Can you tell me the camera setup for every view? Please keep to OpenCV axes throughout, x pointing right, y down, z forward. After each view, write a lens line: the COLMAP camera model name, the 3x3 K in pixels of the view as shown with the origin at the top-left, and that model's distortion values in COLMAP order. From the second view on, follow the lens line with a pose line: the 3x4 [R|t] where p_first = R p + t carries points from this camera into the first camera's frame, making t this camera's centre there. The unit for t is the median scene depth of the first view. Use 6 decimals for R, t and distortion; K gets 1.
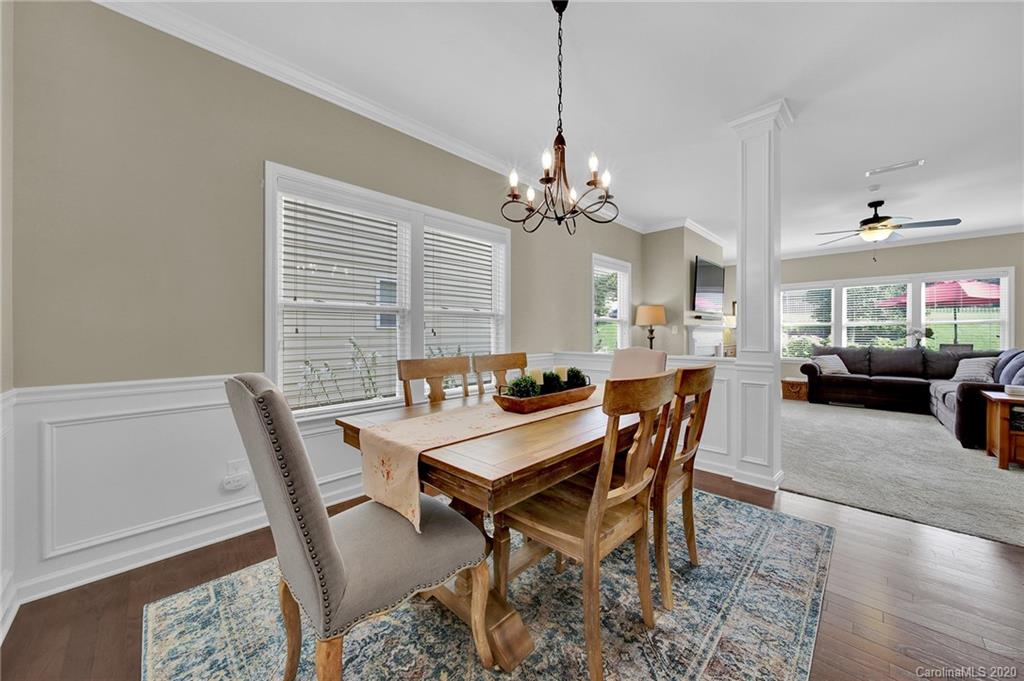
lens RADIAL K [[365.6, 0, 511.8], [0, 365.6, 336.6], [0, 0, 1]] dist [-0.002391, -0.000115]
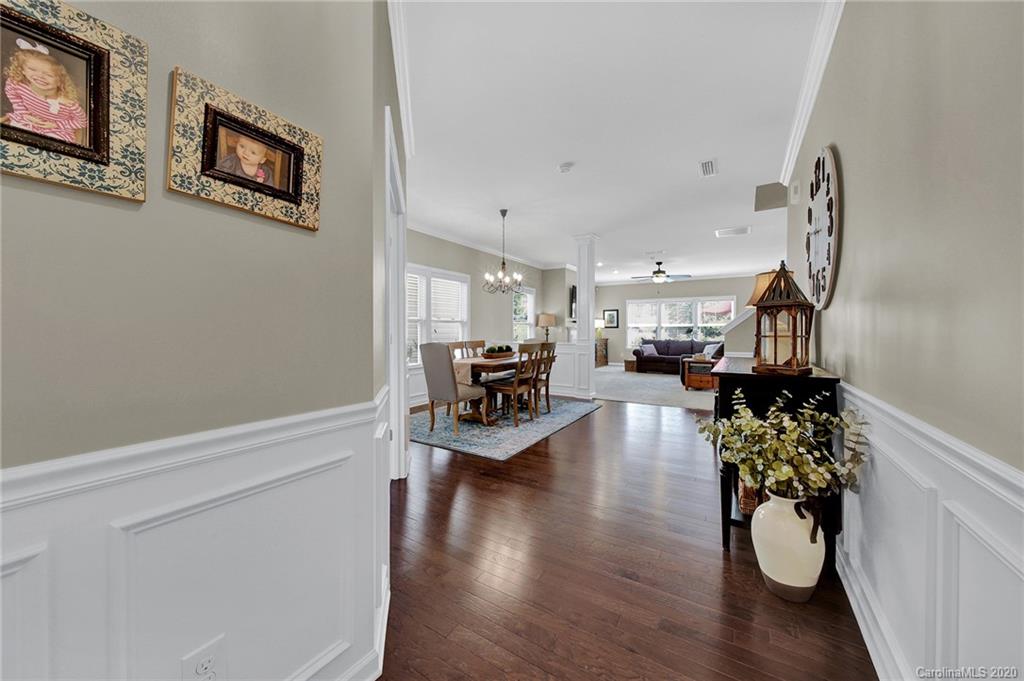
lens RADIAL K [[365.6, 0, 511.8], [0, 365.6, 336.6], [0, 0, 1]] dist [-0.002391, -0.000115]
pose [[0.975223, -0.000258, 0.221226, -0.143763], [-0.001788, 0.999957, 0.009052, 0.000823], [-0.221218, -0.009223, 0.975181, -0.590279]]
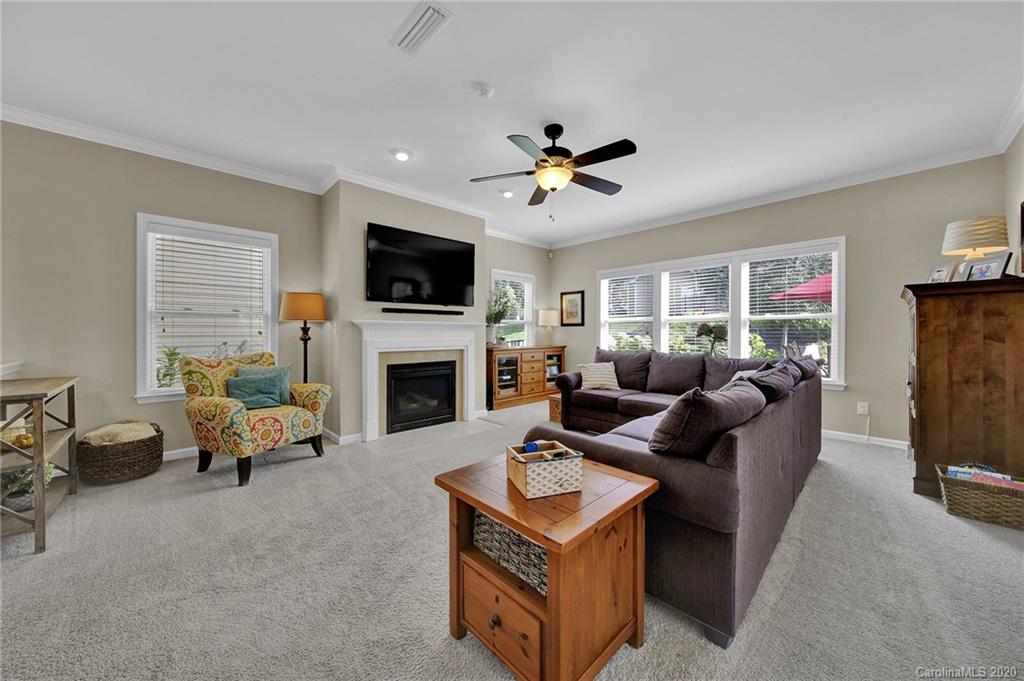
lens RADIAL K [[365.6, 0, 511.8], [0, 365.6, 336.6], [0, 0, 1]] dist [-0.002391, -0.000115]
pose [[0.999648, 0.000307, -0.026517, 0.816436], [-0.000174, 0.999987, 0.005047, -0.004923], [0.026519, -0.005041, 0.999636, 0.311355]]
